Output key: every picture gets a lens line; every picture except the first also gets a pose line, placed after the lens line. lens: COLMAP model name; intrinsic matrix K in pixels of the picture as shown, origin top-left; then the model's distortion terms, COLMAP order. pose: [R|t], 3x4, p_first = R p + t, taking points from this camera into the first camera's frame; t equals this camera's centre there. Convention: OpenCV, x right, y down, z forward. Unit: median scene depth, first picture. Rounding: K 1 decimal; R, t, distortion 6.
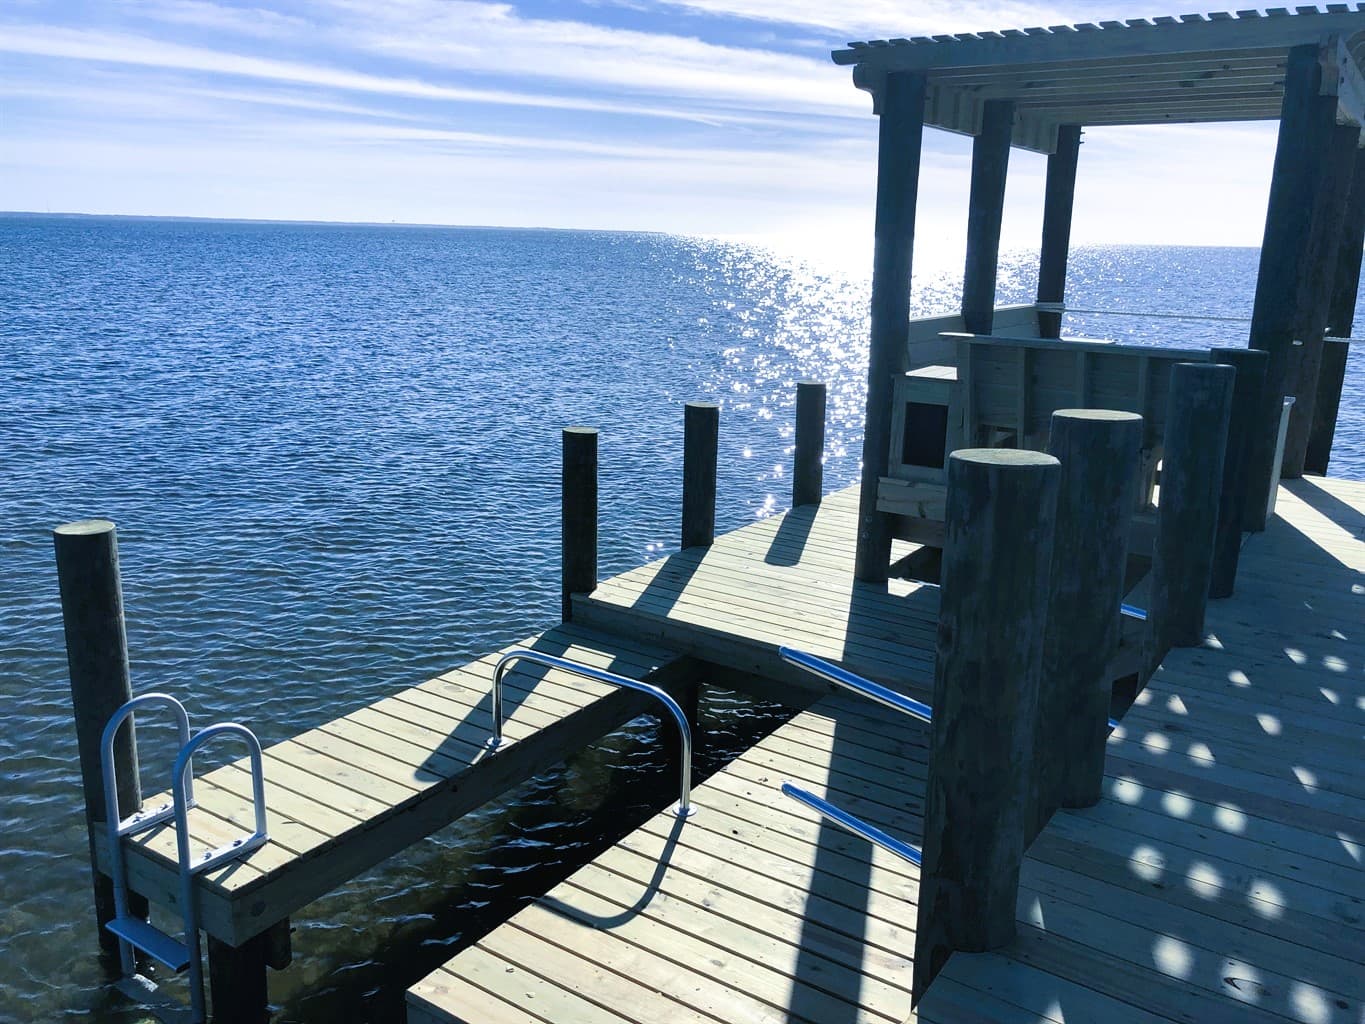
lens RADIAL K [[1121.6, 0, 680.6], [0, 1121.6, 511.7], [0, 0, 1]] dist [-0.008716, 0.003942]
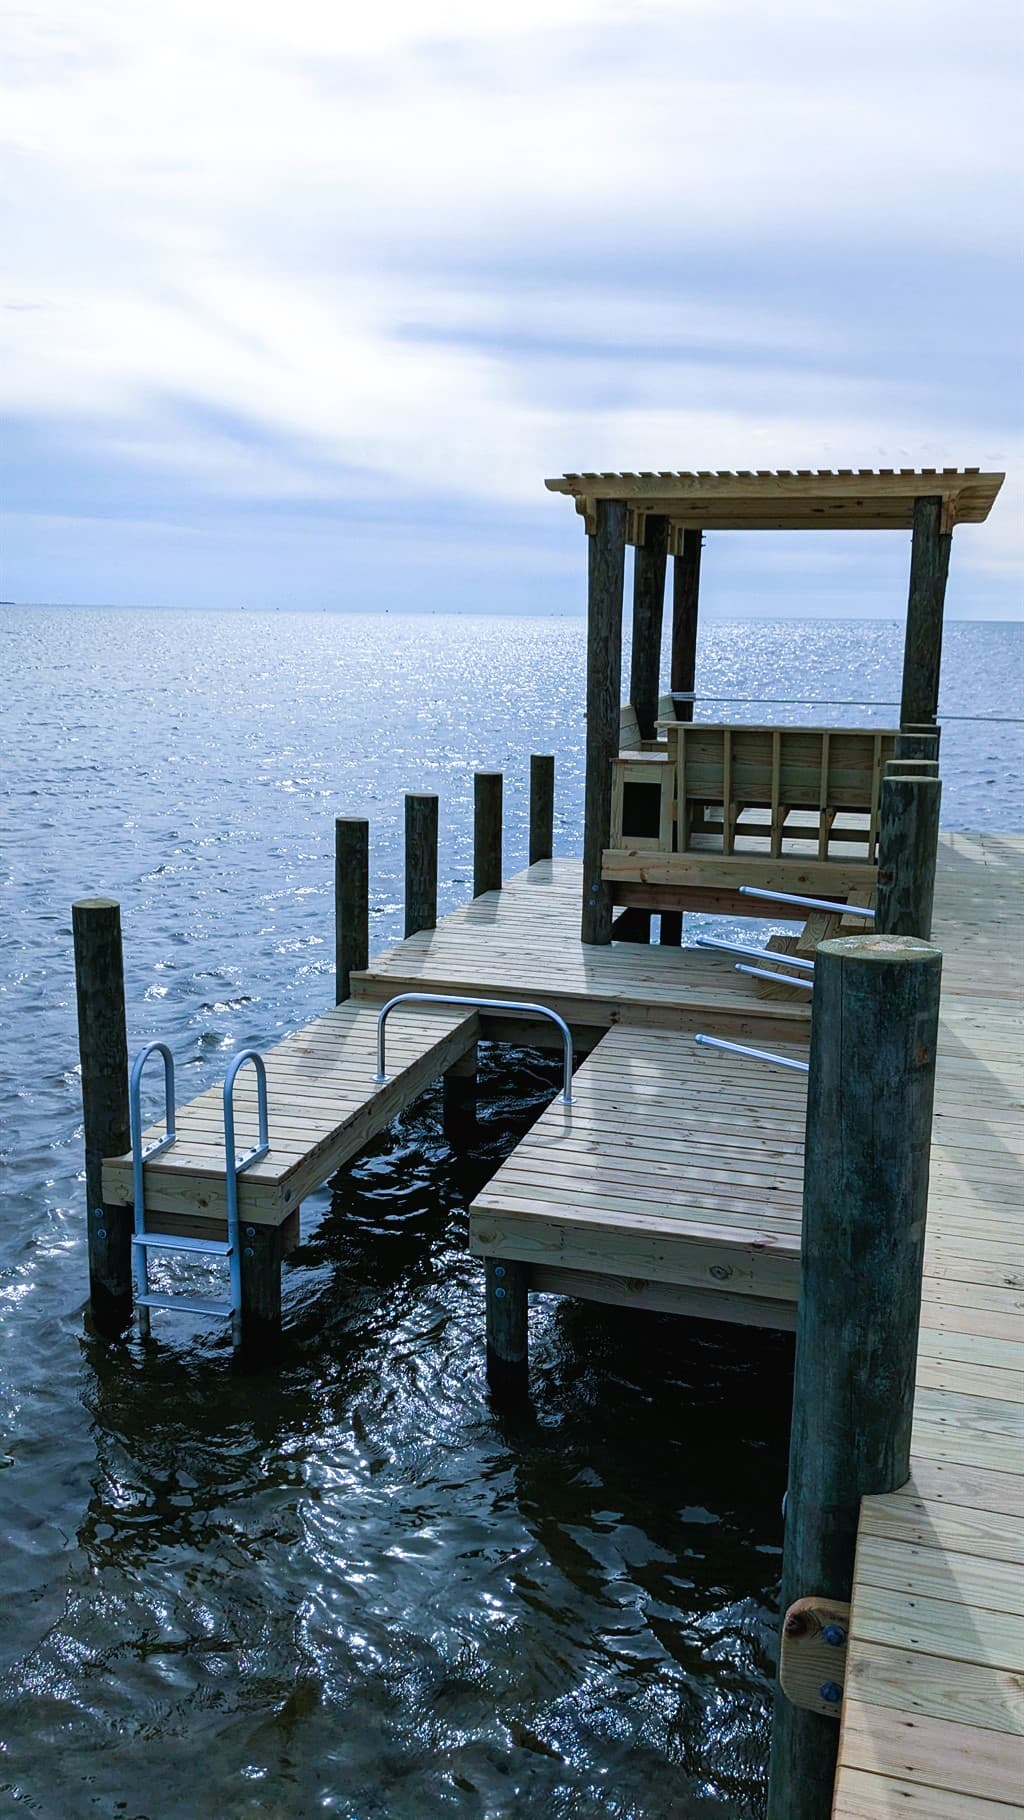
lens RADIAL K [[1429.3, 0, 512.8], [0, 1429.3, 908.6], [0, 0, 1]] dist [-0.000341, -0.000617]
pose [[0.952815, -0.066441, 0.296189, -0.352884], [0.076360, 0.996837, -0.022031, 0.055372], [-0.293789, 0.043608, 0.954875, -0.359584]]
